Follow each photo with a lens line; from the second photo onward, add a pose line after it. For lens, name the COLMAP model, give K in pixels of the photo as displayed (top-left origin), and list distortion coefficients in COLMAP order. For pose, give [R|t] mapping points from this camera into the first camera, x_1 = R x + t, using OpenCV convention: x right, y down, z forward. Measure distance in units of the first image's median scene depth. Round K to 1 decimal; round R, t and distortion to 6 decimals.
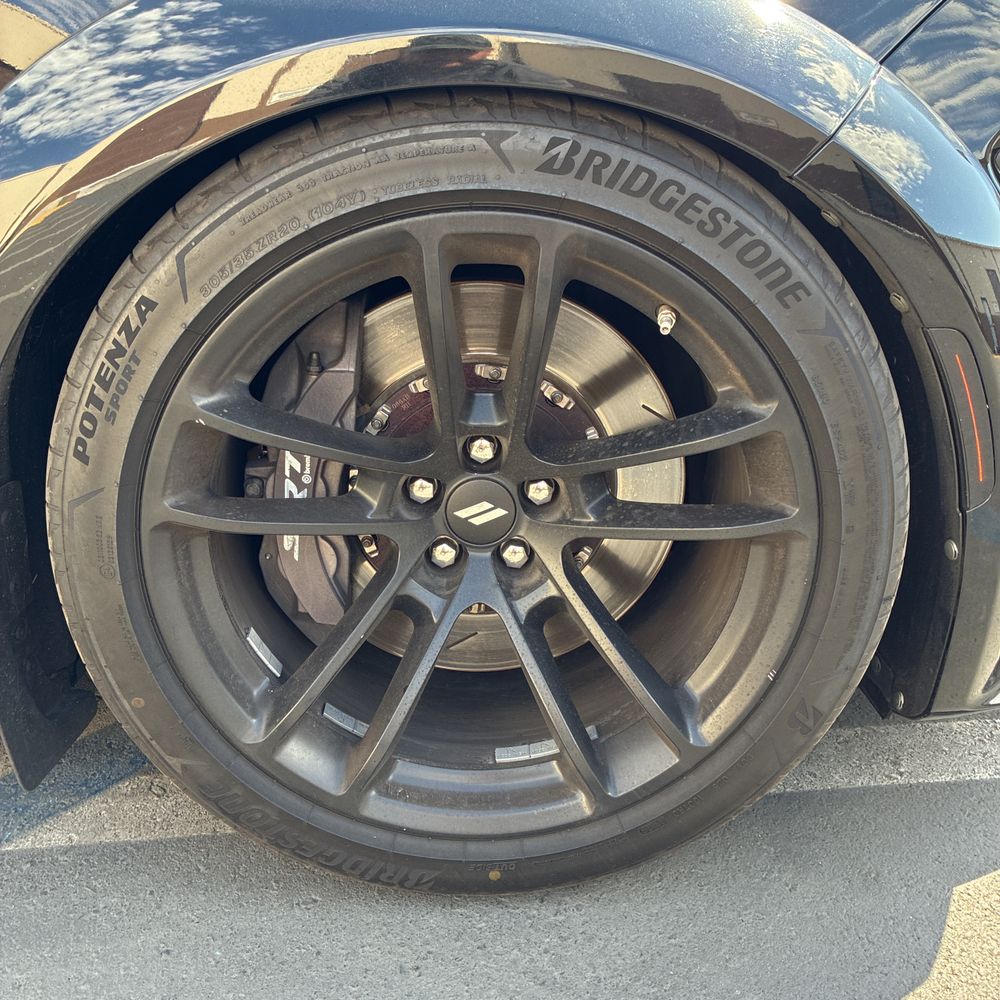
lens RADIAL K [[1005.8, 0, 495.1], [0, 1005.8, 491.9], [0, 0, 1]] dist [0.010834, 0.019970]
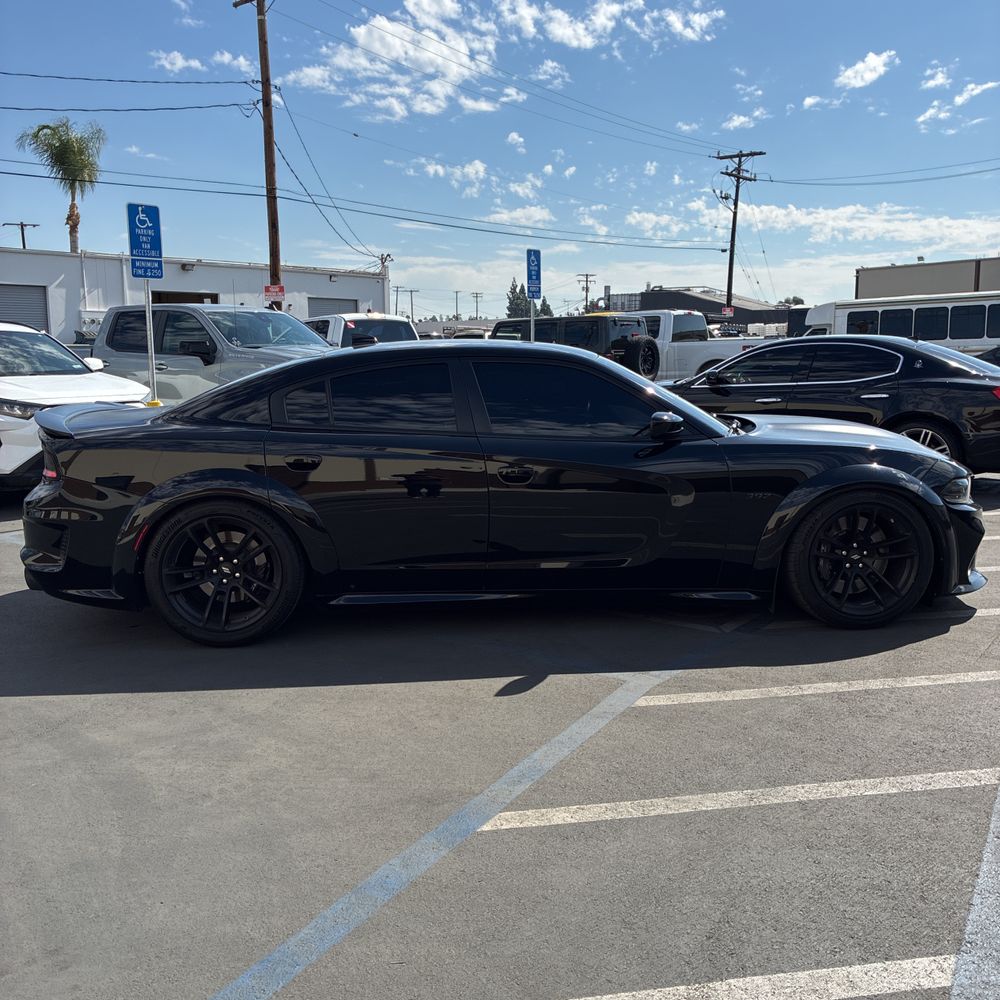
lens RADIAL K [[1019.7, 0, 480.4], [0, 1019.7, 510.9], [0, 0, 1]] dist [0.019542, -0.019177]
pose [[0.998713, -0.032747, 0.038718, -2.489986], [0.040117, 0.977247, -0.208274, 0.940108], [-0.031016, 0.209560, 0.977304, -4.867670]]
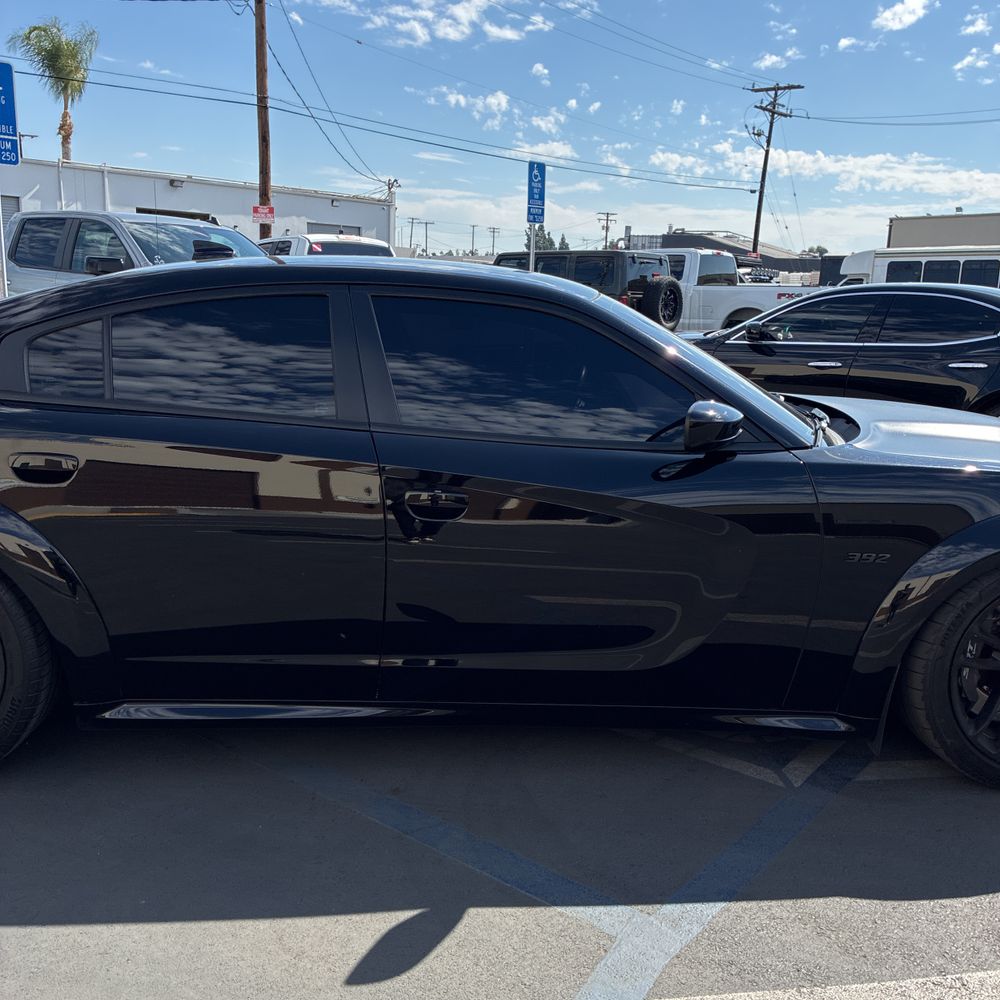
lens RADIAL K [[1013.7, 0, 500.0], [0, 1013.7, 500.0], [0, 0, 1]] dist [0.002475, 0.015243]
pose [[0.998849, 0.005240, 0.047674, -2.011287], [0.002417, 0.987251, -0.159150, 0.022056], [-0.047900, 0.159082, 0.986103, -2.372524]]
